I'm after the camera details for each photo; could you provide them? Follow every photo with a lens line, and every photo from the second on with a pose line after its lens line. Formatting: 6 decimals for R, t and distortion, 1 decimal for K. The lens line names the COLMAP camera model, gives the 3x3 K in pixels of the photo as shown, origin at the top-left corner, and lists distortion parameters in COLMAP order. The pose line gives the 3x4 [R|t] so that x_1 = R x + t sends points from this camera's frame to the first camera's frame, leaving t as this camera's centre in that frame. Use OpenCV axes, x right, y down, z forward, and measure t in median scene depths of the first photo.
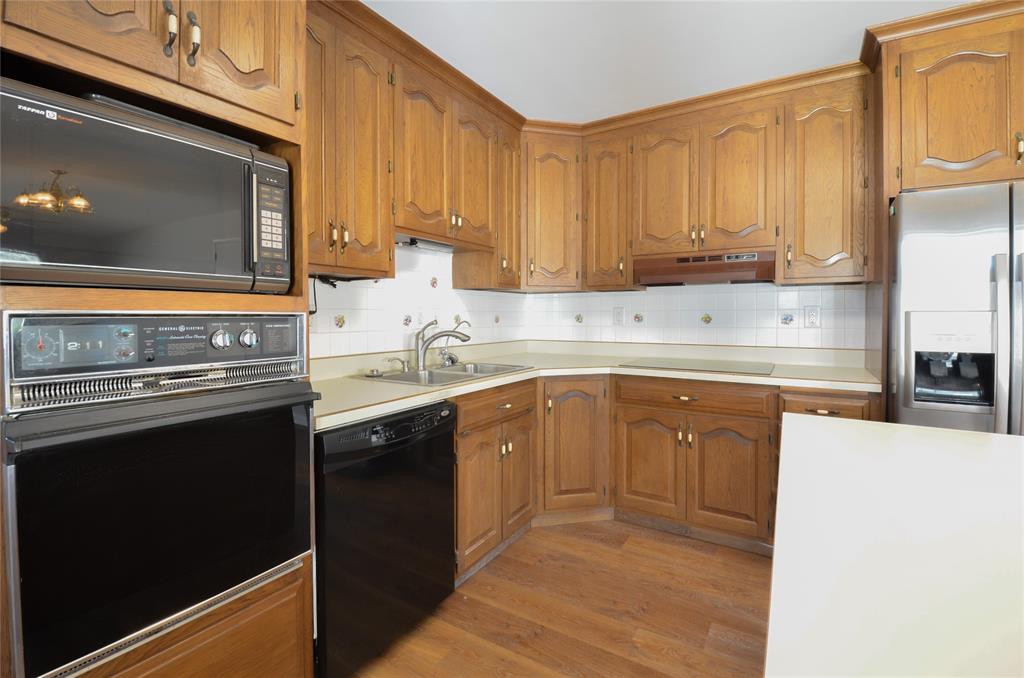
lens RADIAL K [[456.5, 0, 517.6], [0, 456.5, 320.7], [0, 0, 1]] dist [0.001121, -0.018038]
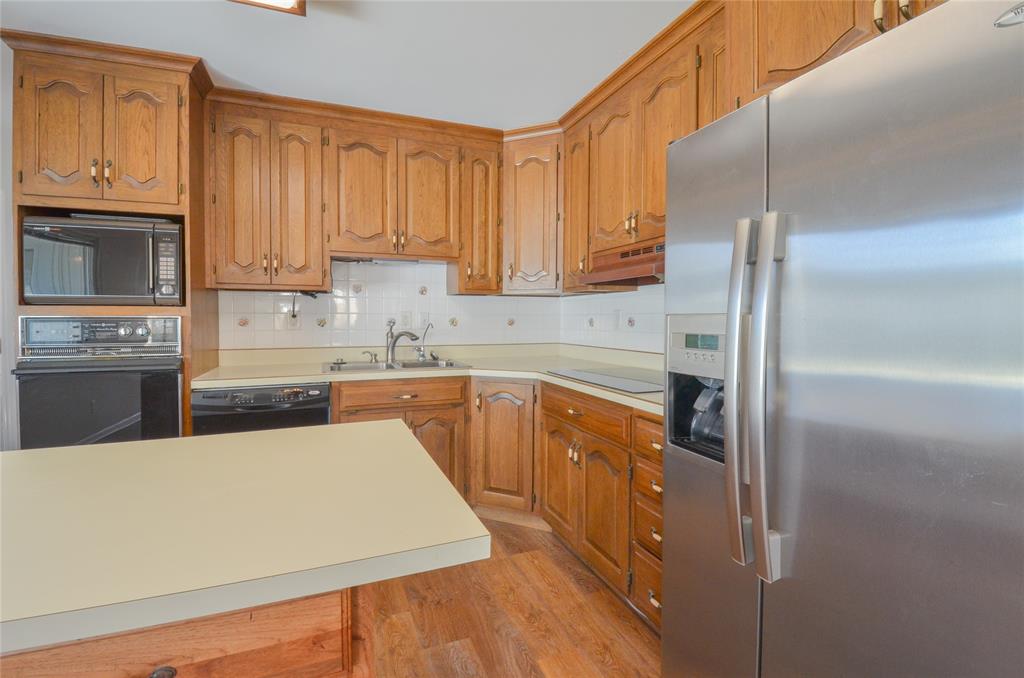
lens RADIAL K [[455.7, 0, 513.5], [0, 455.7, 328.3], [0, 0, 1]] dist [0.003182, -0.017027]
pose [[0.802676, 0.015670, -0.596210, 0.788652], [-0.009653, 0.999865, 0.013284, -0.004577], [0.596337, -0.004907, 0.802719, 0.209365]]
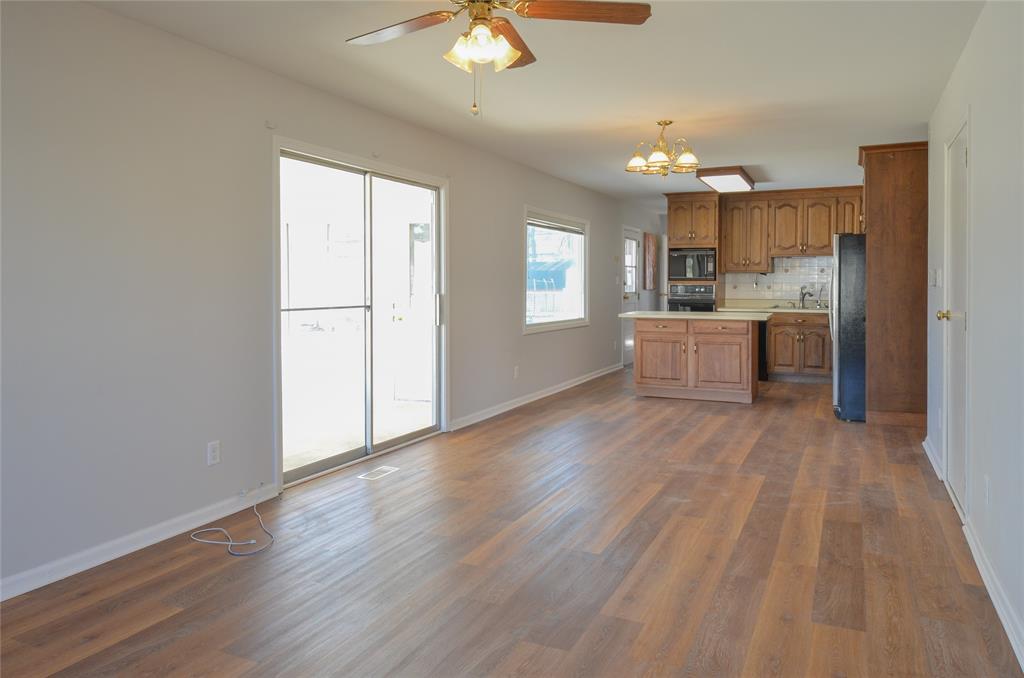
lens RADIAL K [[723.9, 0, 511.9], [0, 723.9, 292.8], [0, 0, 1]] dist [-0.001014, -0.001759]
pose [[0.103026, 0.017097, -0.994532, 3.483872], [-0.015148, 0.999763, 0.015618, -0.009338], [0.994563, 0.013456, 0.103261, -0.945797]]
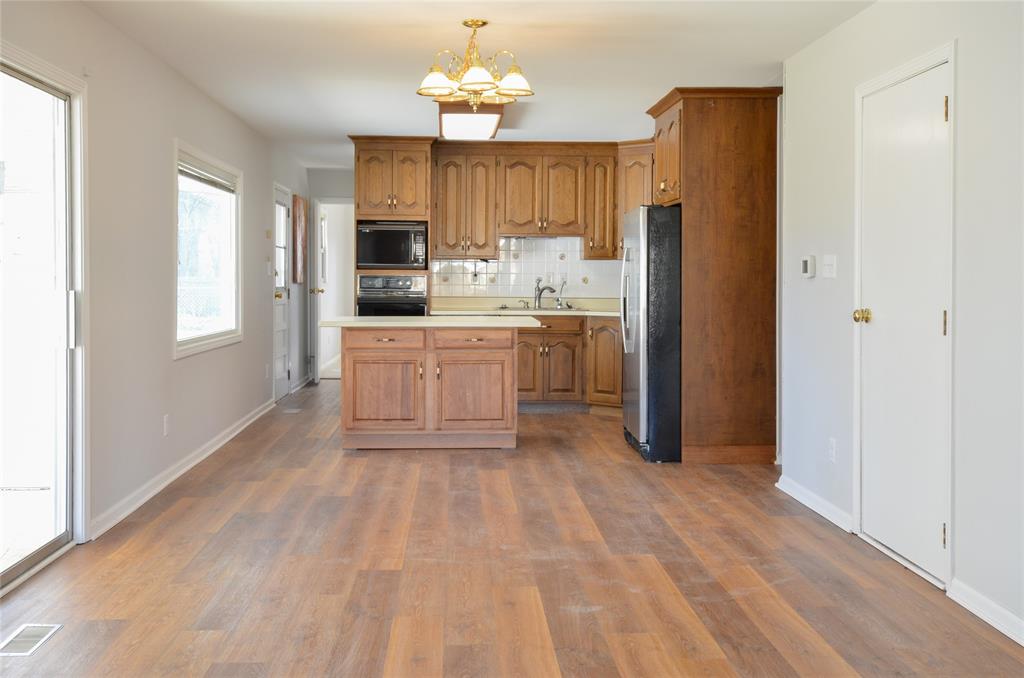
lens RADIAL K [[1067.5, 0, 512.1], [0, 1067.5, 286.8], [0, 0, 1]] dist [0.013292, 0.000656]
pose [[0.566159, 0.015002, -0.824160, 3.098633], [-0.018382, 0.999816, 0.005572, 0.004480], [0.824091, 0.011995, 0.566330, -1.394192]]
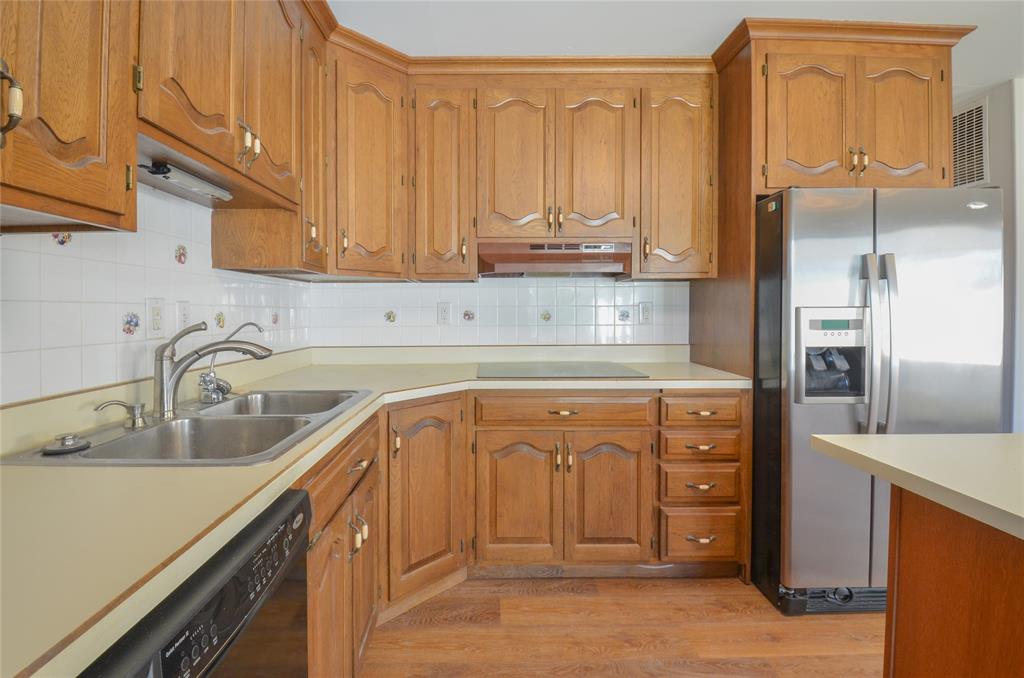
lens RADIAL K [[461.4, 0, 498.4], [0, 461.4, 314.1], [0, 0, 1]] dist [0.010925, -0.017893]
pose [[0.845650, -0.005652, 0.533708, -0.173893], [0.009090, 0.999951, -0.003812, -0.005601], [-0.533661, 0.008075, 0.845660, 0.350162]]
